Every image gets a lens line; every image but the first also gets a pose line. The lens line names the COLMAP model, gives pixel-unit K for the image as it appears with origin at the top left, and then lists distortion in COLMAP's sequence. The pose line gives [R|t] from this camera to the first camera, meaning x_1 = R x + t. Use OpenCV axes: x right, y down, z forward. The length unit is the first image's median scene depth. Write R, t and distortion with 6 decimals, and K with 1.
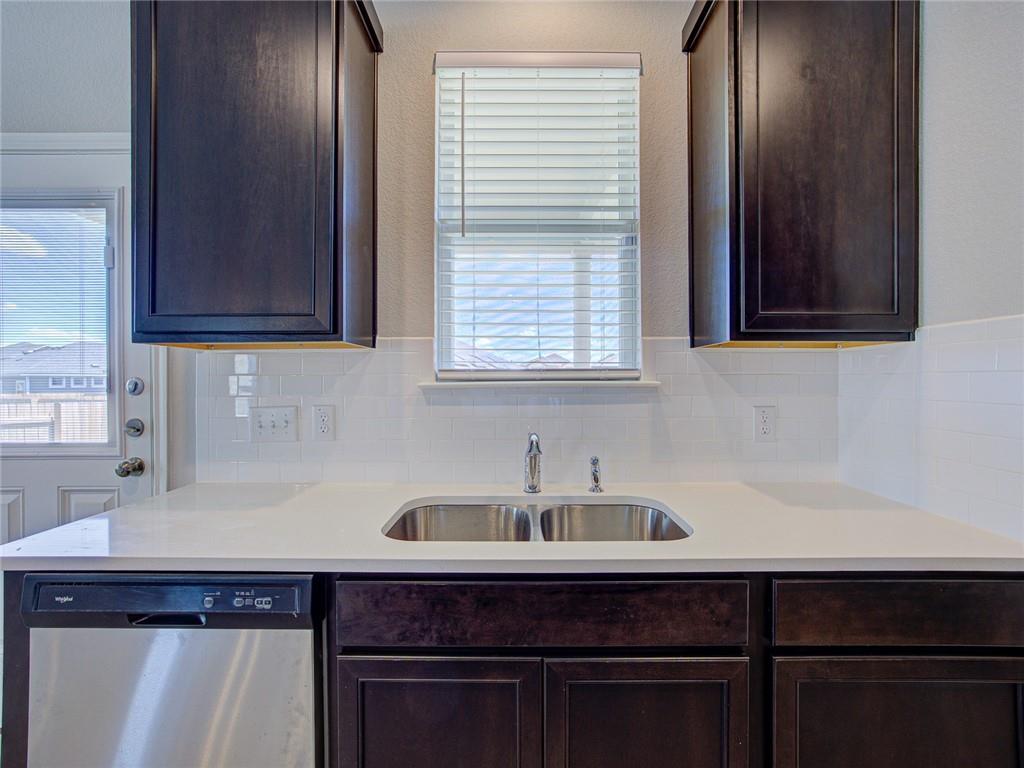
lens RADIAL K [[446.9, 0, 518.7], [0, 446.9, 379.8], [0, 0, 1]] dist [-0.030508, 0.011544]
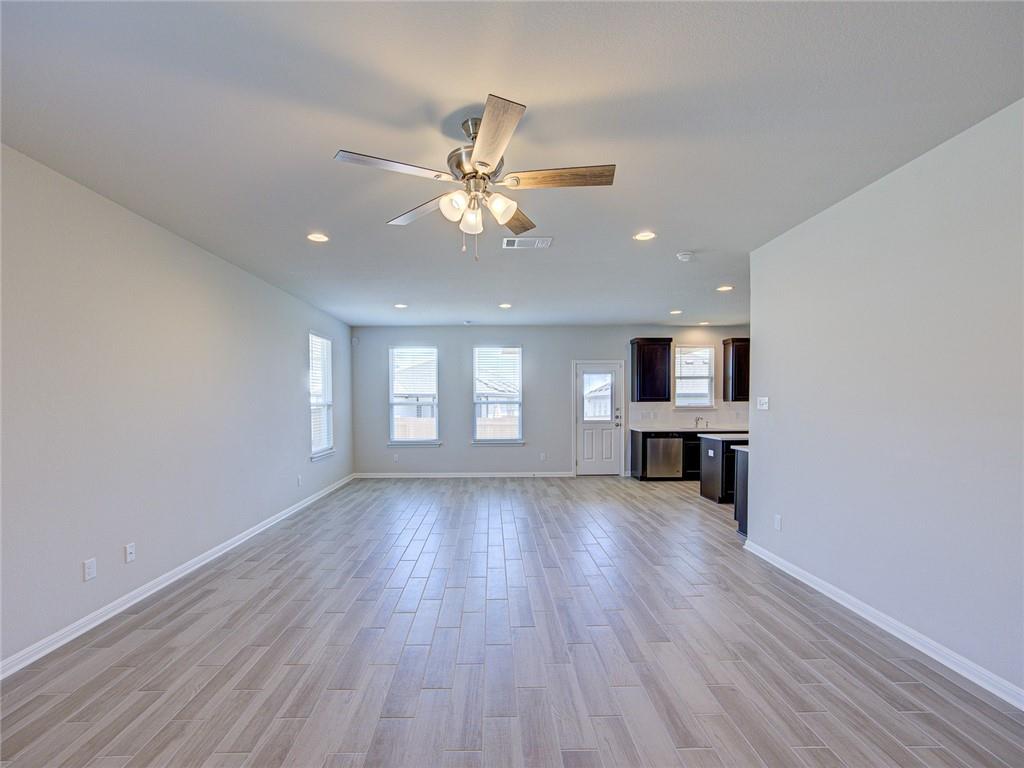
lens RADIAL K [[459.6, 0, 493.9], [0, 459.6, 412.8], [0, 0, 1]] dist [0.002337, 0.000758]
pose [[0.999998, -0.001171, -0.001852, -2.336990], [0.001206, 0.999812, 0.019335, -0.049493], [0.001829, -0.019337, 0.999811, -4.476240]]
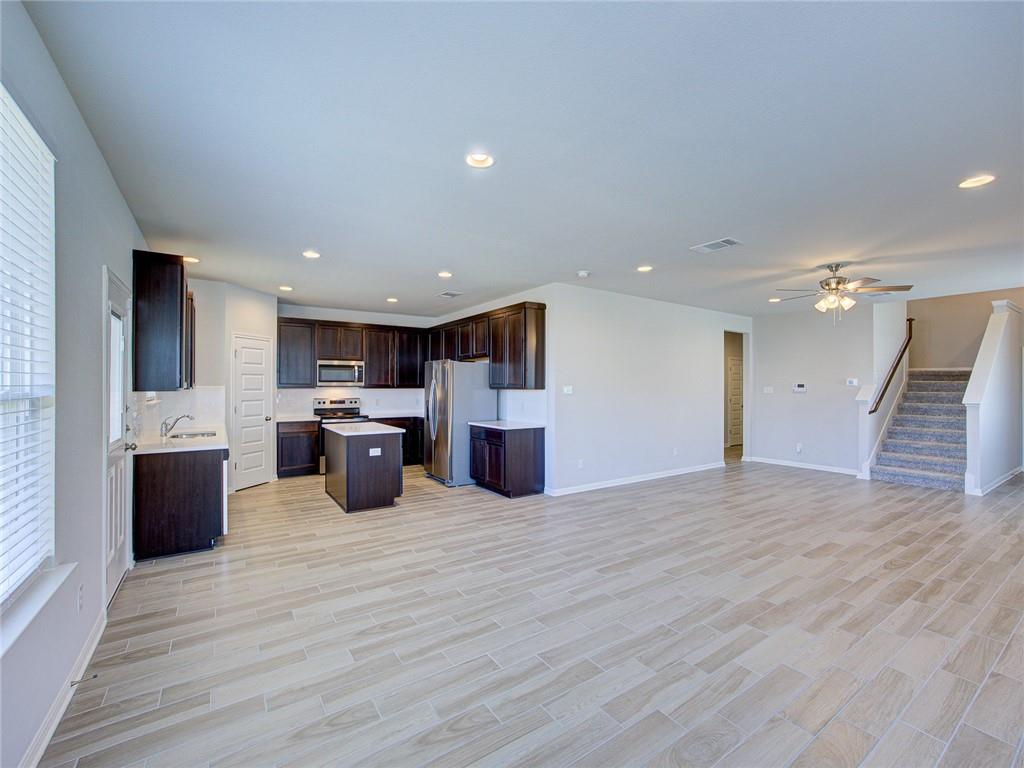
lens RADIAL K [[446.9, 0, 516.7], [0, 446.9, 381.2], [0, 0, 1]] dist [-0.030508, 0.011544]
pose [[-0.560168, 0.009629, 0.828323, -3.722002], [0.003043, 0.999950, -0.009566, -0.096041], [-0.828374, -0.002838, -0.560169, 0.640159]]
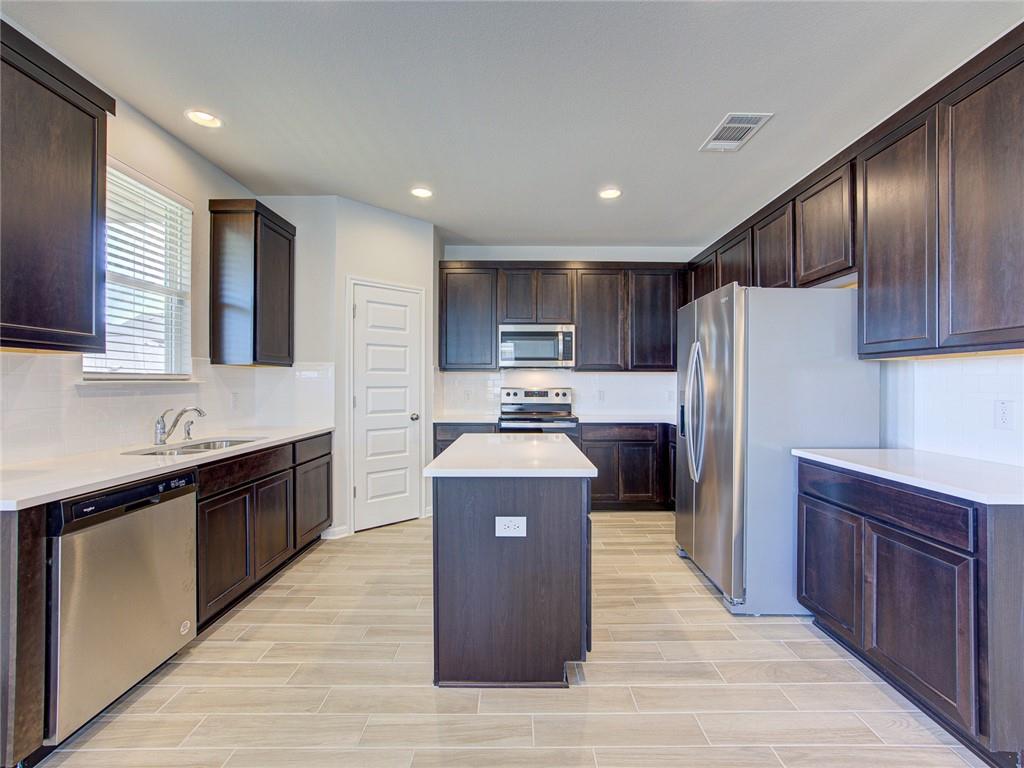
lens RADIAL K [[446.9, 0, 517.6], [0, 446.9, 381.5], [0, 0, 1]] dist [-0.030508, 0.011544]
pose [[0.000228, 0.006745, 0.999977, -1.572844], [0.000993, 0.999977, -0.006745, 0.018309], [-0.999999, 0.000994, 0.000222, -0.360446]]
